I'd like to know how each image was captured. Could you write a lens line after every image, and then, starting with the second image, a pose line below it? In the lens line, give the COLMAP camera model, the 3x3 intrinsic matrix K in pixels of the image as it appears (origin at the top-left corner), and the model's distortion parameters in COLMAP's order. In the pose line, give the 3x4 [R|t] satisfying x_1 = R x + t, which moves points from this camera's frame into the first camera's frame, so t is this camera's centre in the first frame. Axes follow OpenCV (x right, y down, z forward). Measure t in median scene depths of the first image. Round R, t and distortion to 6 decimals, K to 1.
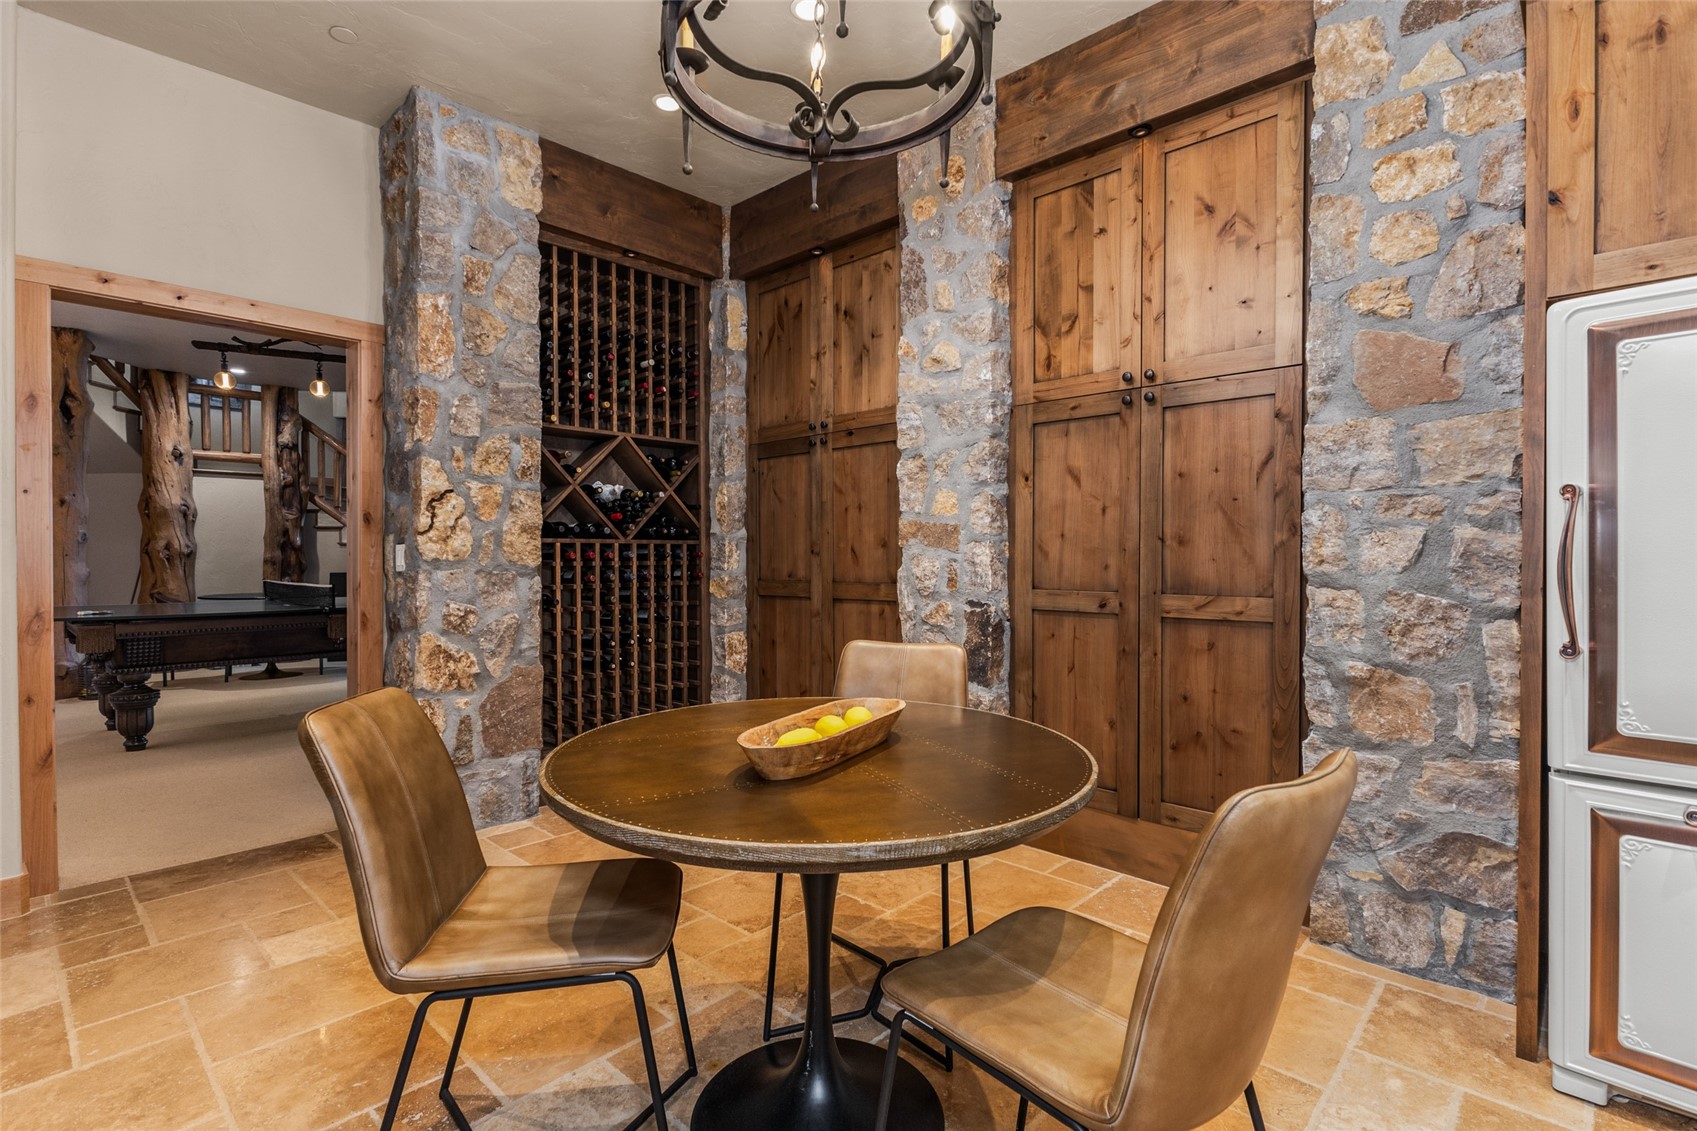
lens RADIAL K [[794.7, 0, 848.5], [0, 794.7, 565.5], [0, 0, 1]] dist [-0.000640, -0.000104]
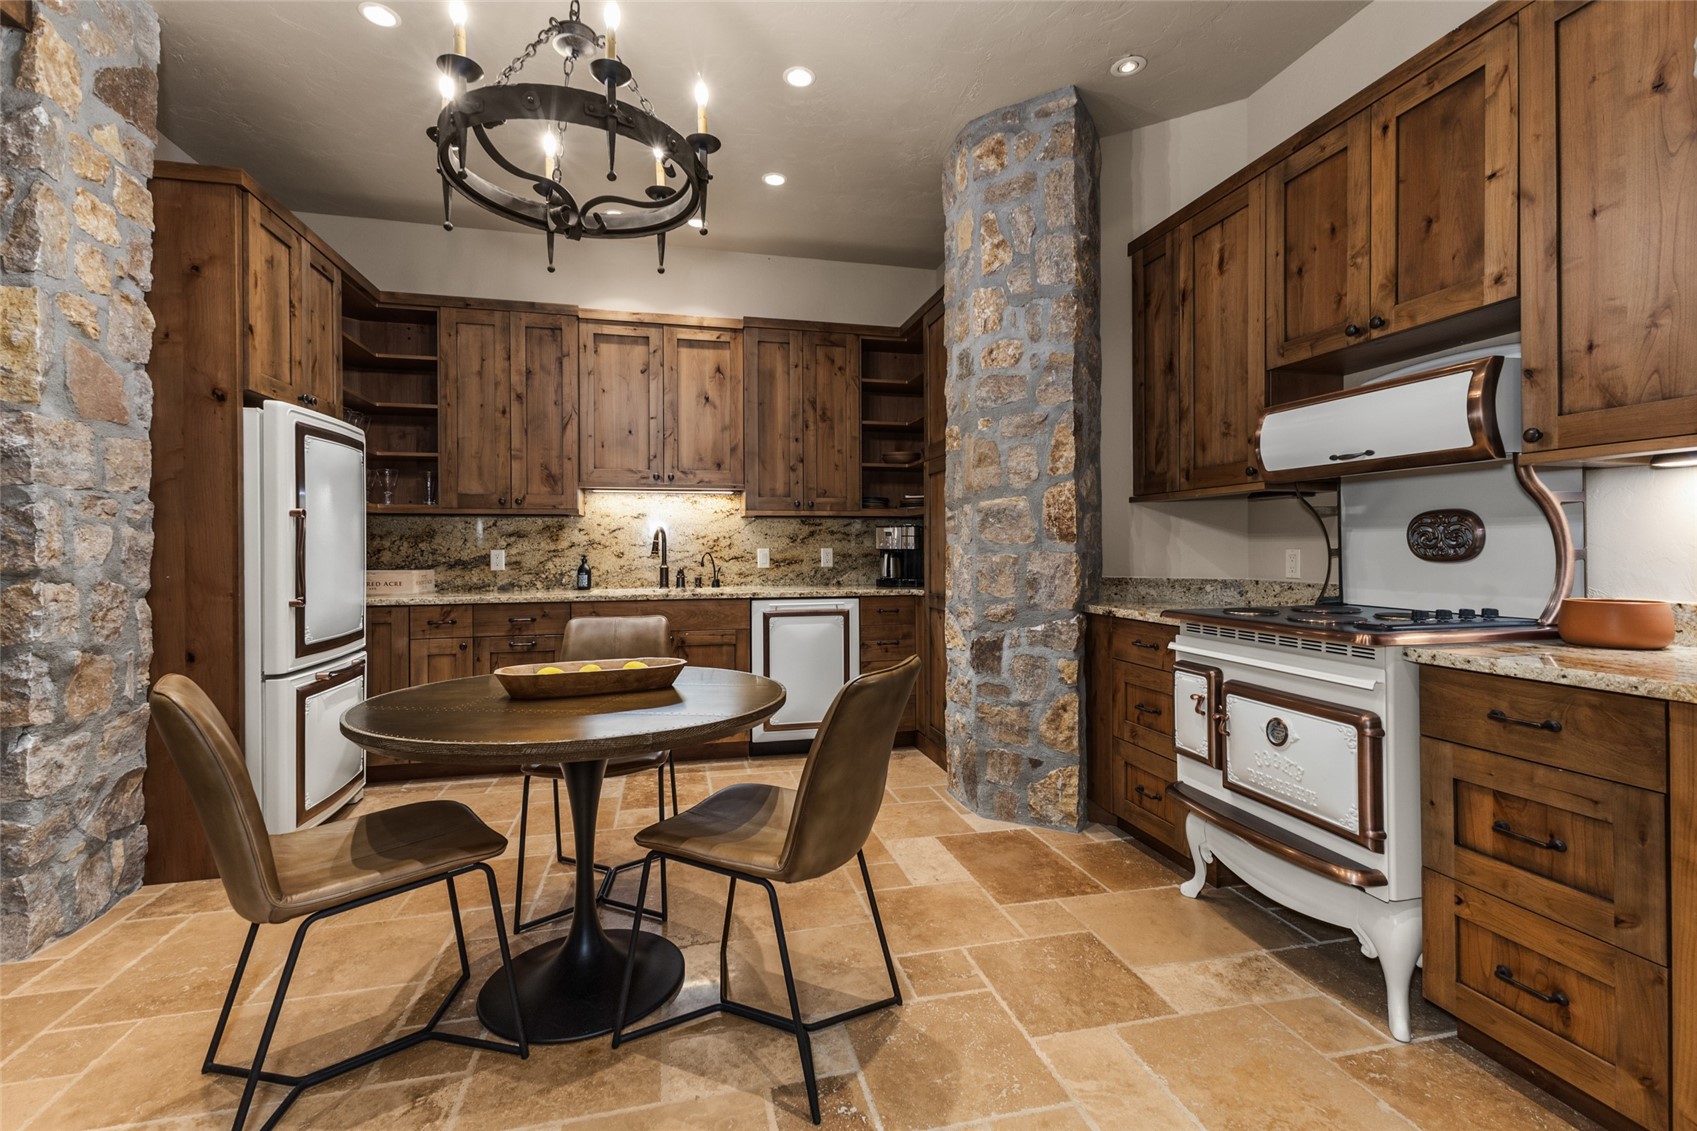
lens RADIAL K [[739.2, 0, 843.7], [0, 739.2, 565.0], [0, 0, 1]] dist [0.001752, -0.000324]
pose [[-0.835993, -0.009348, 0.548661, -0.767893], [0.012149, 0.999295, 0.035536, -0.015448], [-0.548606, 0.036374, -0.835289, 1.283572]]
